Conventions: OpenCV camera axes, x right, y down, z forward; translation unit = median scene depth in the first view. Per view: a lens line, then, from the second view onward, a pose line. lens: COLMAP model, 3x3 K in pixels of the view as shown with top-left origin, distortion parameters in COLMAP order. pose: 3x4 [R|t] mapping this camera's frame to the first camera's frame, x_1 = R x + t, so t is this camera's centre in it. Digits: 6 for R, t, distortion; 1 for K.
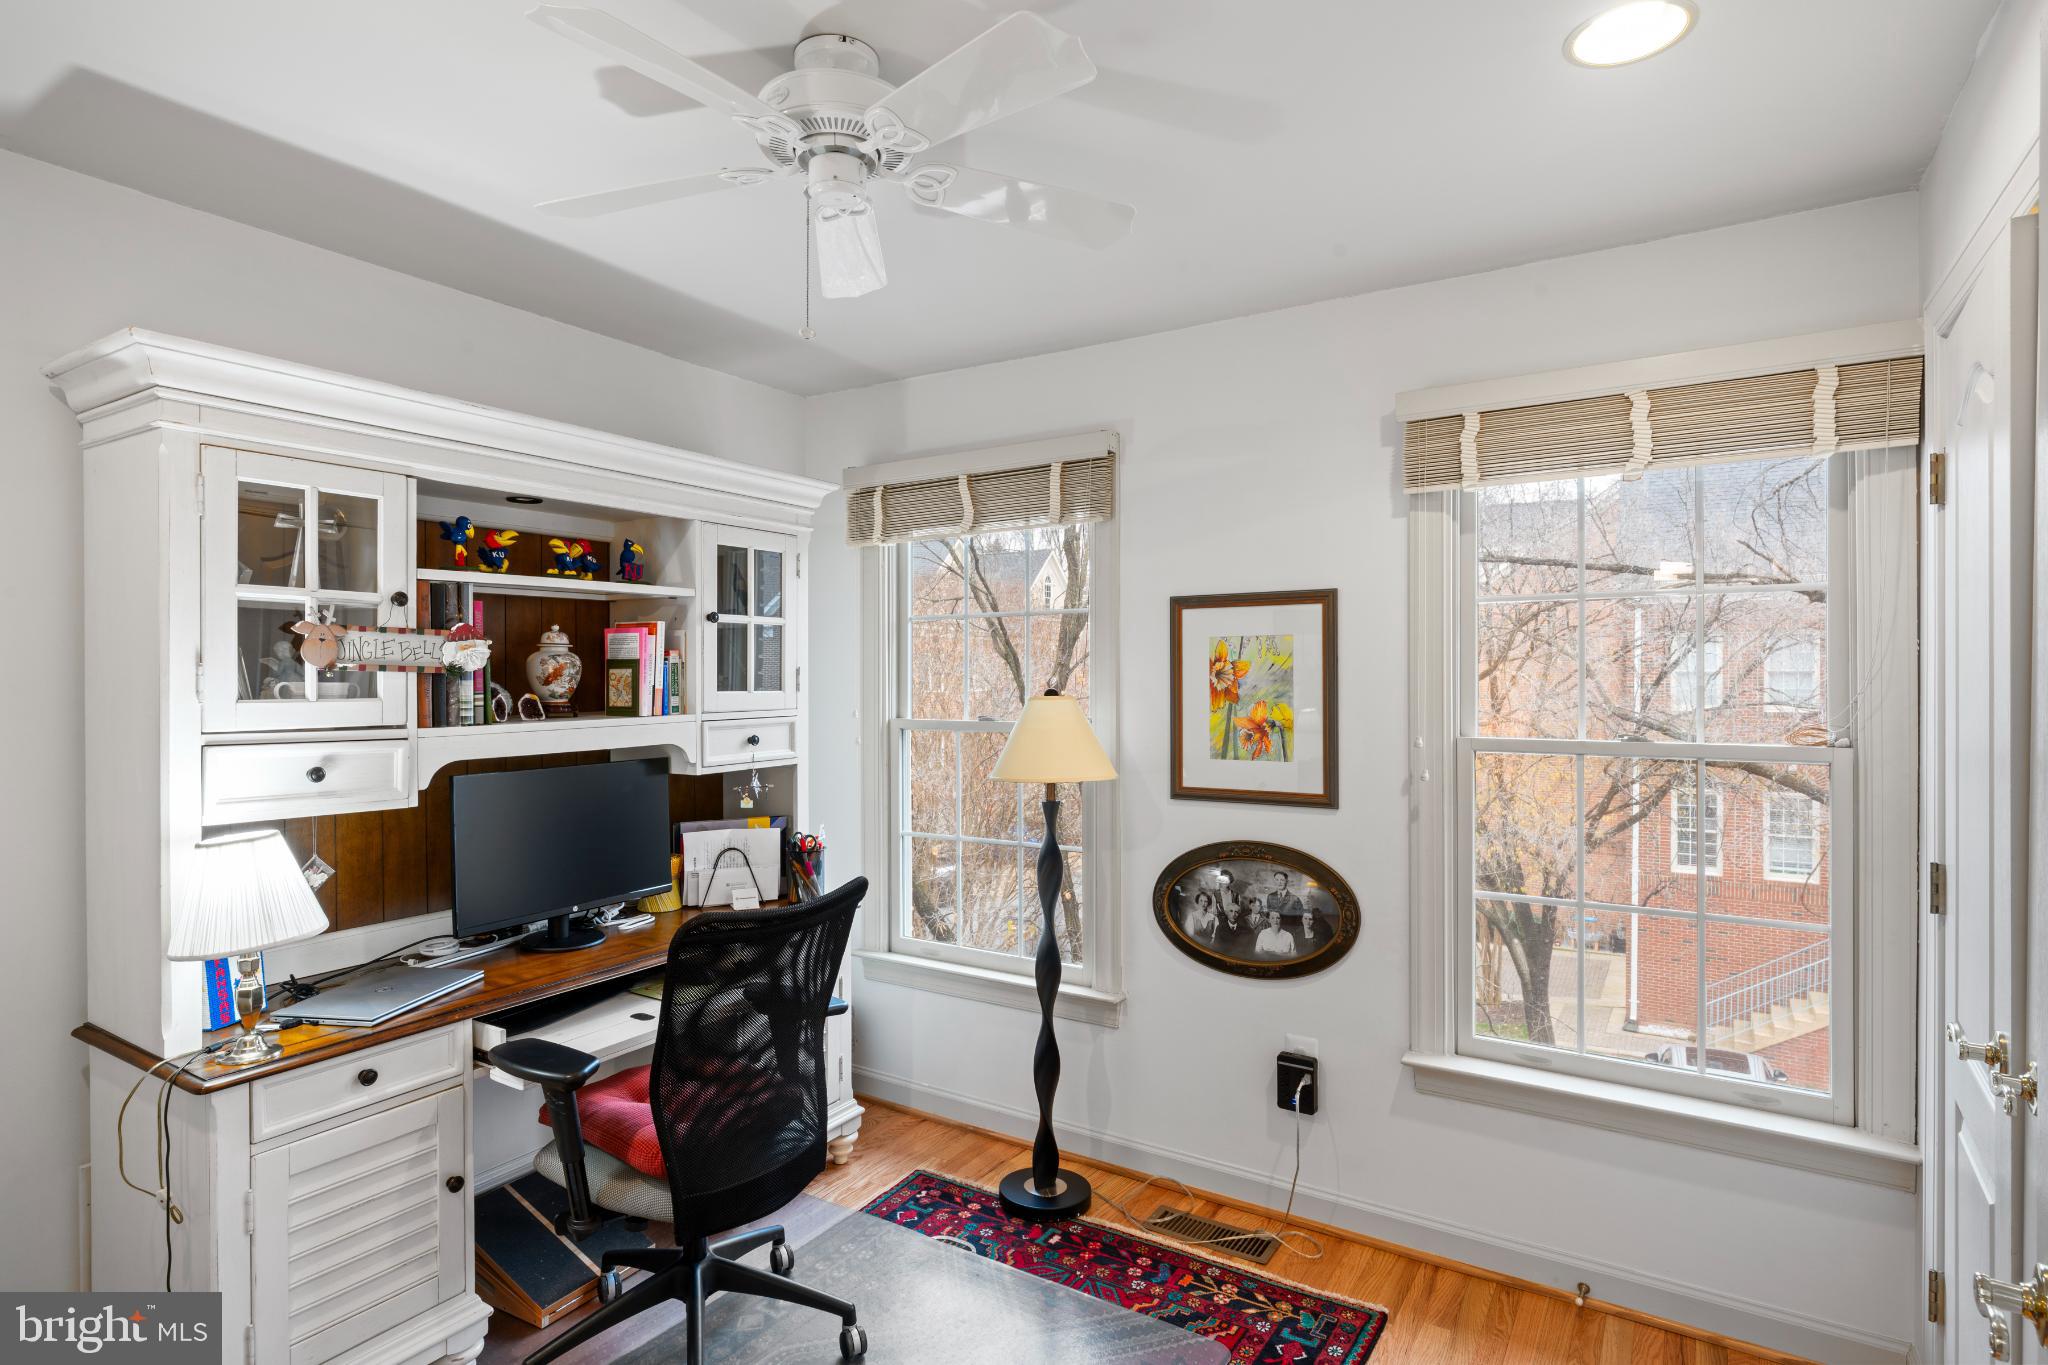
lens RADIAL K [[1077.6, 0, 1024.0], [0, 1077.6, 682.5], [0, 0, 1]] dist [-0.000312, -0.000143]
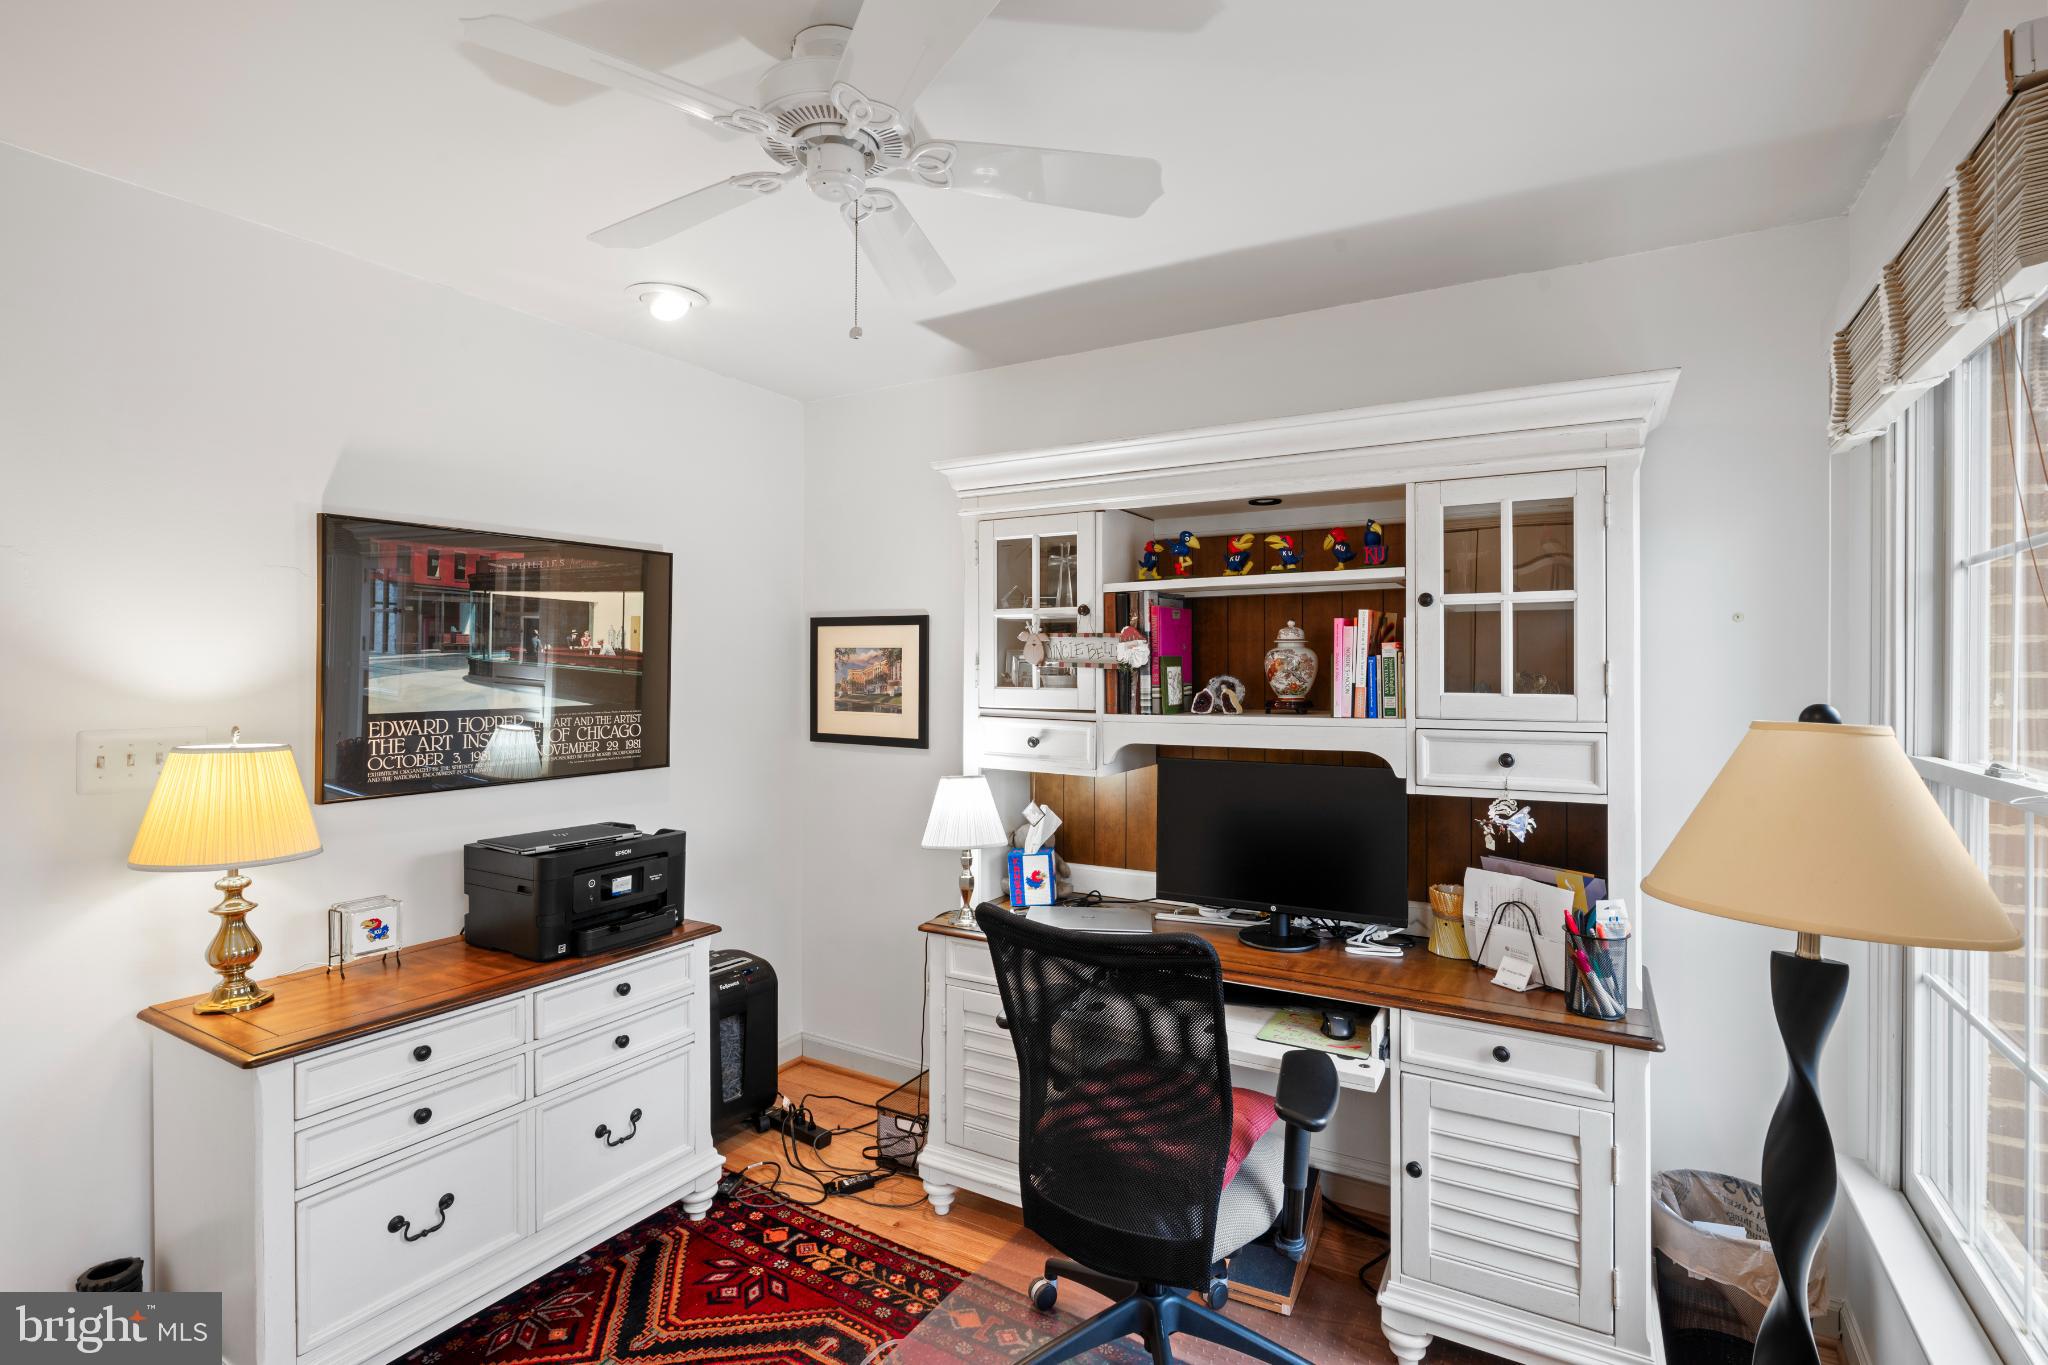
lens RADIAL K [[965.9, 0, 1024.0], [0, 965.9, 682.5], [0, 0, 1]] dist [-0.014551, -0.000047]
pose [[0.035852, 0.013329, -0.999268, 0.463184], [-0.010371, 0.999862, 0.012964, -0.005644], [0.999303, 0.009898, 0.035985, 0.752039]]
